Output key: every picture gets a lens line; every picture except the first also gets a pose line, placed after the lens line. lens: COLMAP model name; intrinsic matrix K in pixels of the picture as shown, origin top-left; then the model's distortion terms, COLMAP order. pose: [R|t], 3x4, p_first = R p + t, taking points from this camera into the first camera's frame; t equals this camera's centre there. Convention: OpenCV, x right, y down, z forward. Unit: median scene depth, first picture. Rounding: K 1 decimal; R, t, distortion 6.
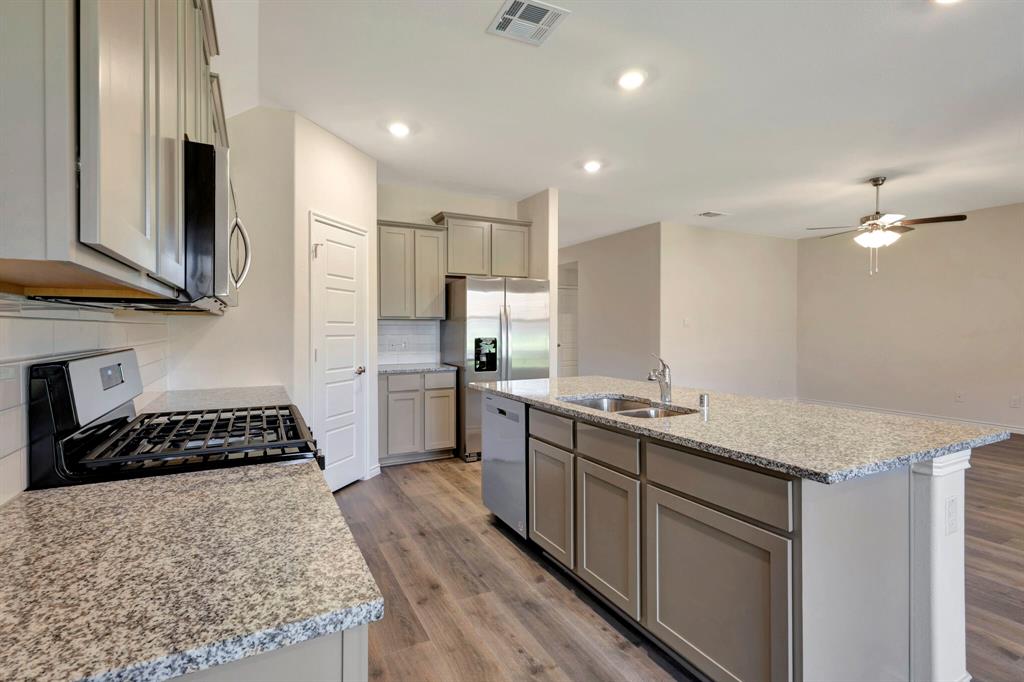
lens RADIAL K [[478.8, 0, 511.7], [0, 478.8, 325.6], [0, 0, 1]] dist [0.012019, -0.001151]
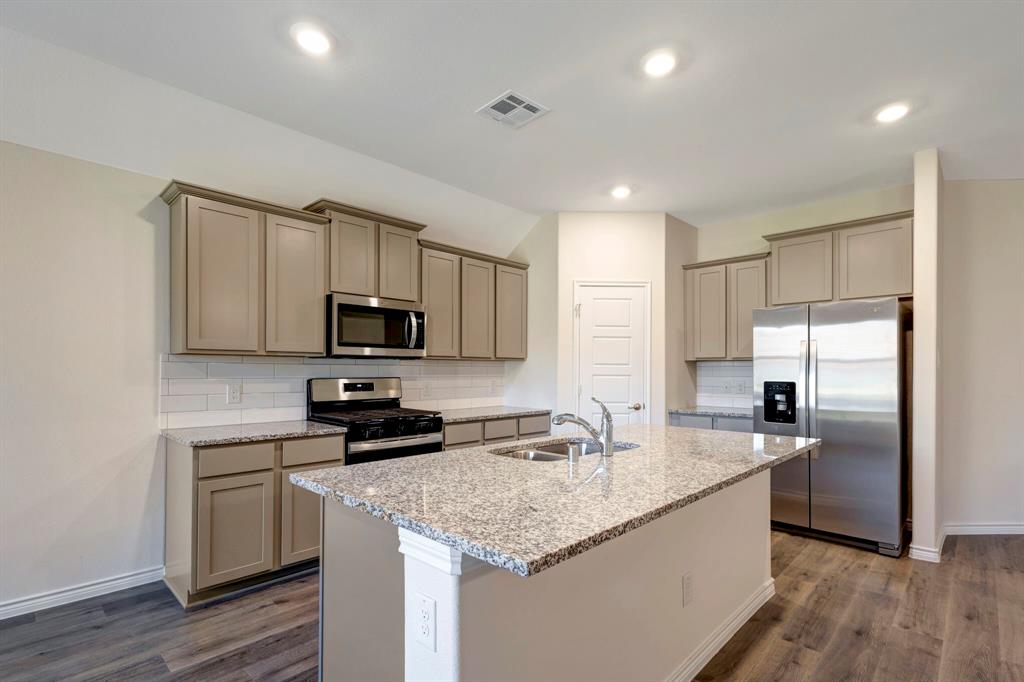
lens RADIAL K [[478.8, 0, 521.3], [0, 478.8, 367.2], [0, 0, 1]] dist [0.012019, -0.001151]
pose [[0.332393, -0.005983, -0.943122, 0.594169], [-0.003664, 0.999964, -0.007635, 0.008405], [0.943134, 0.005993, 0.332359, 0.330773]]
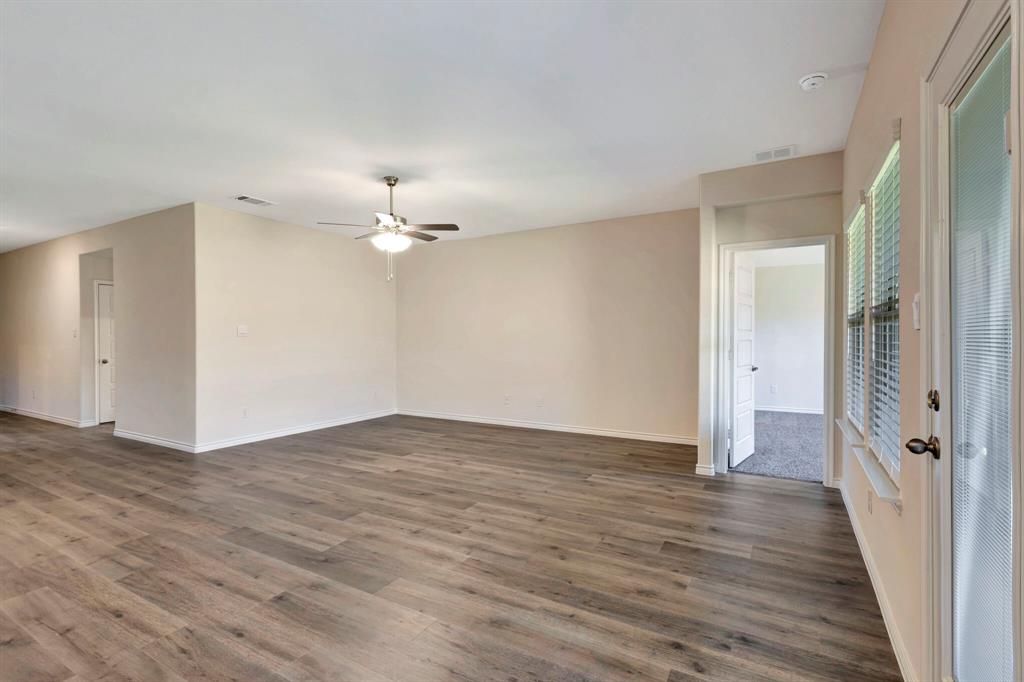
lens RADIAL K [[478.8, 0, 507.1], [0, 478.8, 339.9], [0, 0, 1]] dist [0.012019, -0.001151]
pose [[0.844645, -0.002227, 0.535322, 0.492572], [0.000457, 0.999994, 0.003440, 0.007591], [-0.535326, -0.002661, 0.844641, 0.098376]]
